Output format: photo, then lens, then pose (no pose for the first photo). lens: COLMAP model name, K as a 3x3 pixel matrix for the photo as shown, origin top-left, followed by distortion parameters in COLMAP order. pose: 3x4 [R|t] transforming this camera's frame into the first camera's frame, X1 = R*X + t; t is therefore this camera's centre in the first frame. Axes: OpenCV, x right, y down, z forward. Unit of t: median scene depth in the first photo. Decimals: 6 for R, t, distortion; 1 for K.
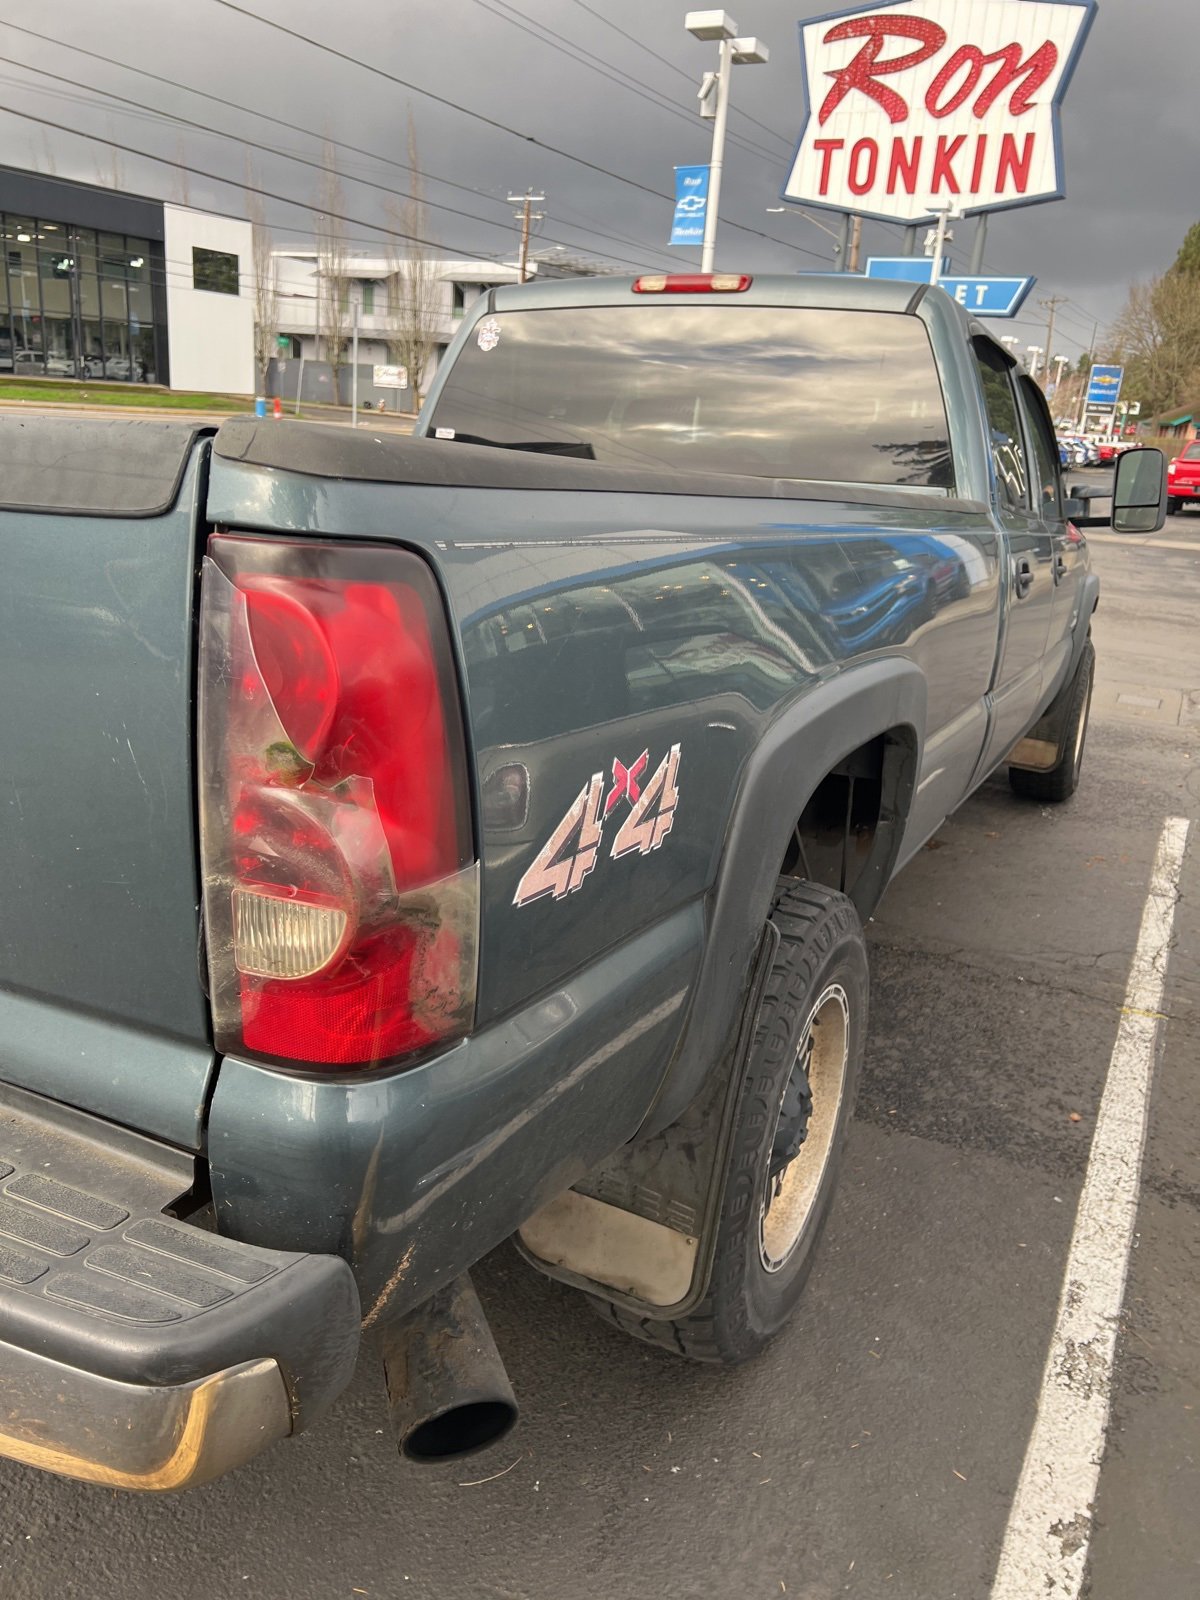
lens RADIAL K [[1192.4, 0, 608.1], [0, 1192.4, 791.1], [0, 0, 1]] dist [0.050975, -0.058345]
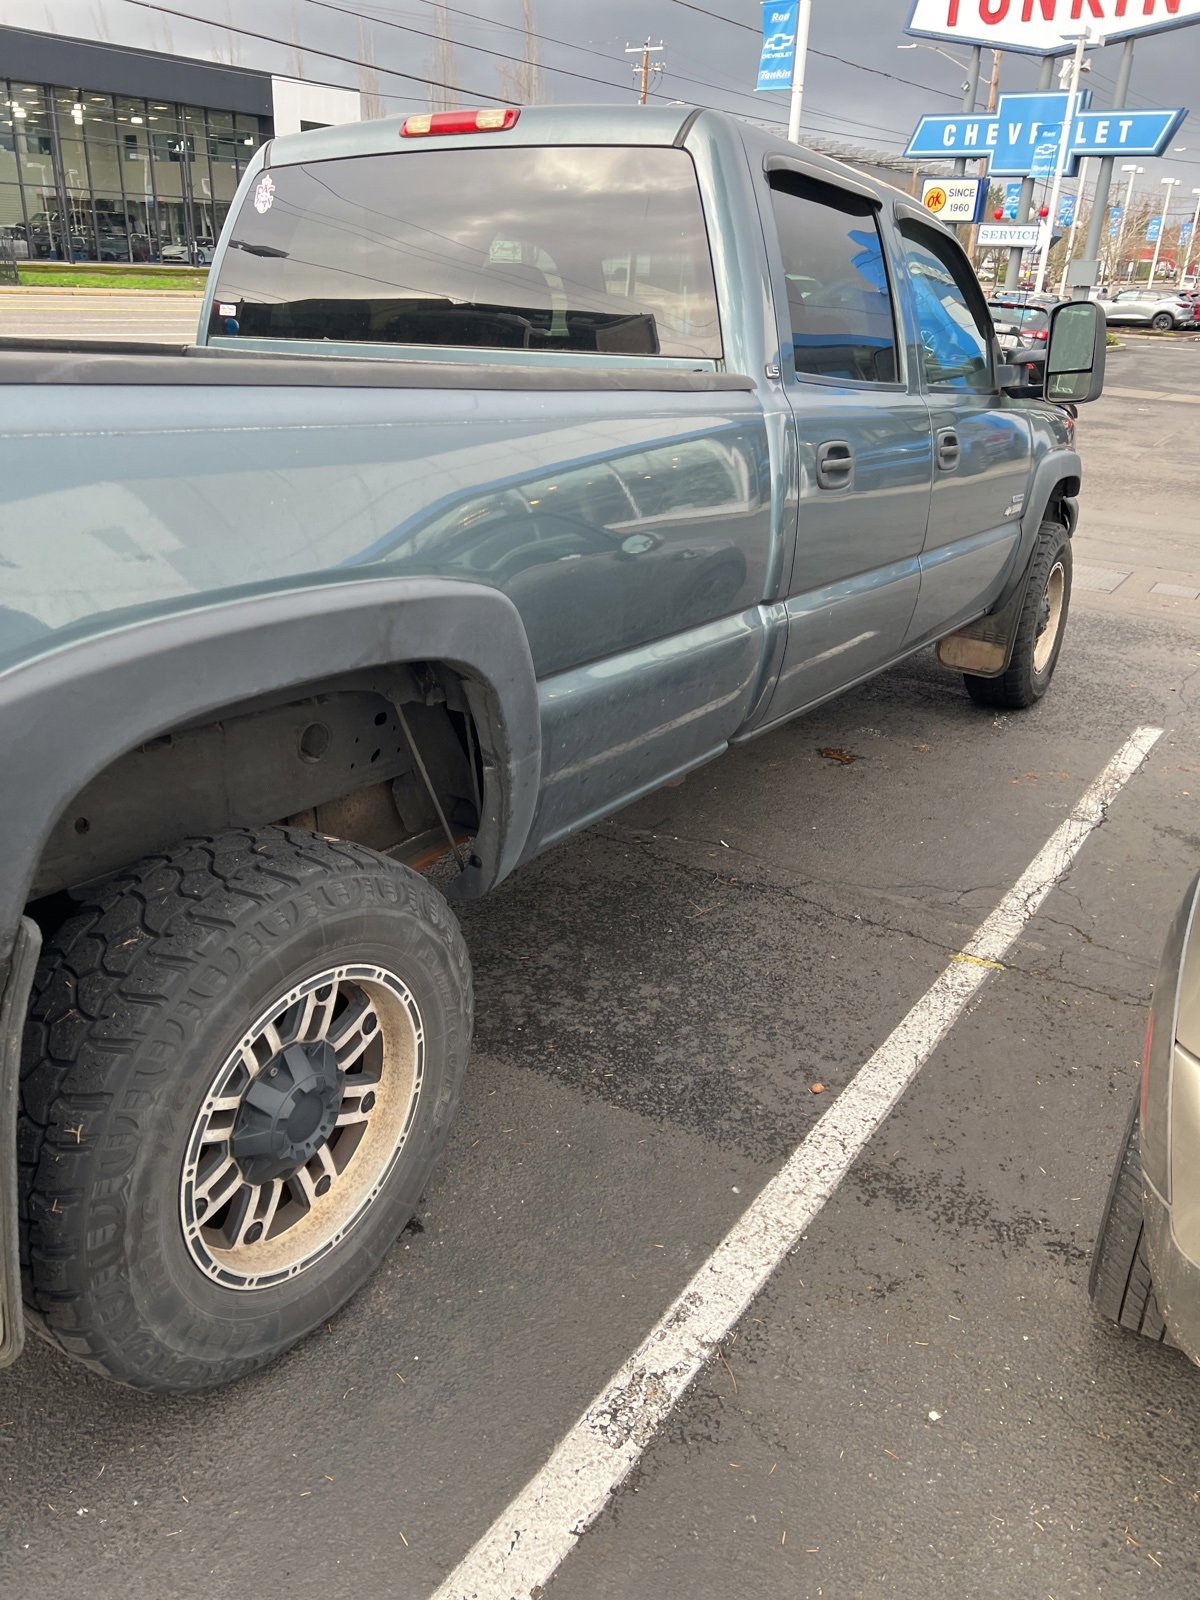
lens RADIAL K [[1192.4, 0, 613.0], [0, 1192.4, 788.4], [0, 0, 1]] dist [0.050975, -0.058345]
pose [[0.994304, 0.008757, -0.106225, 0.083495], [0.001102, 0.995721, 0.092401, -0.007665], [0.106579, -0.091991, 0.990040, 0.033078]]
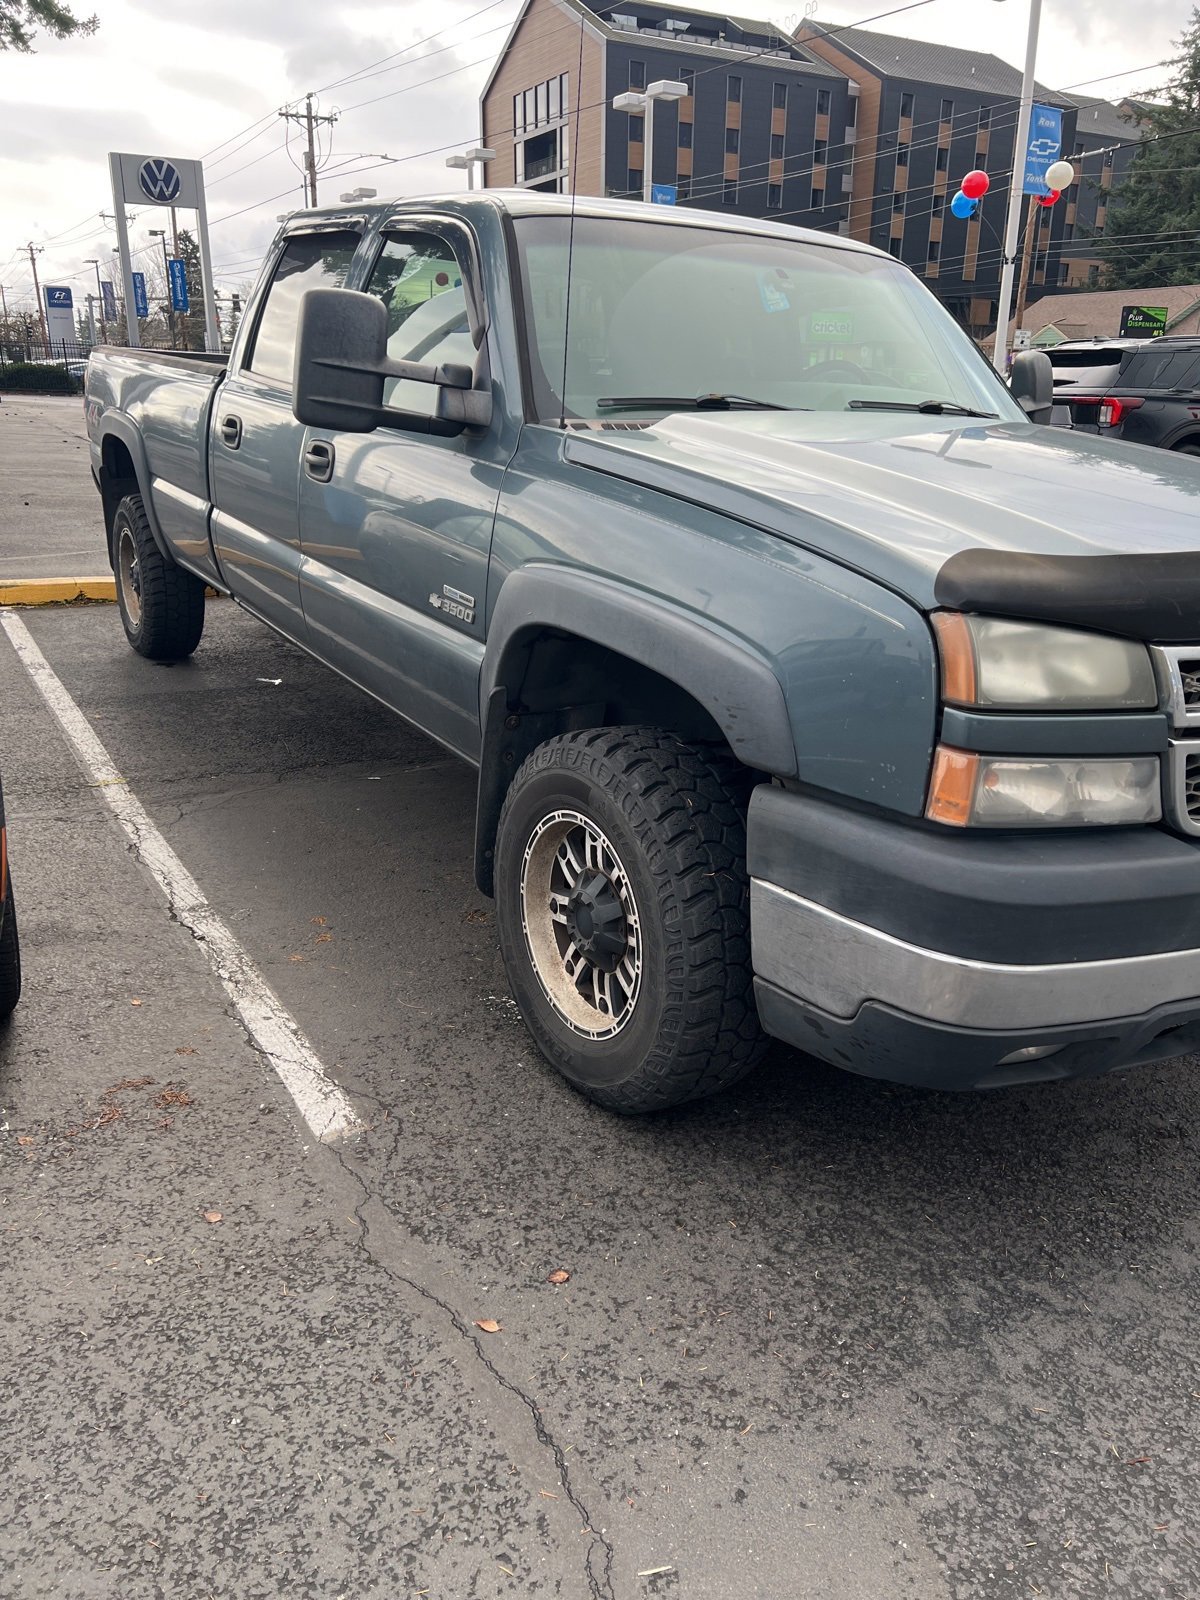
lens RADIAL K [[1192.4, 0, 574.9], [0, 1192.4, 793.7], [0, 0, 1]] dist [0.050975, -0.058345]
pose [[-0.531460, 0.187748, -0.826015, 0.371069], [-0.315023, 0.861383, 0.398473, -0.135422], [0.786328, 0.471986, -0.398646, 0.575685]]
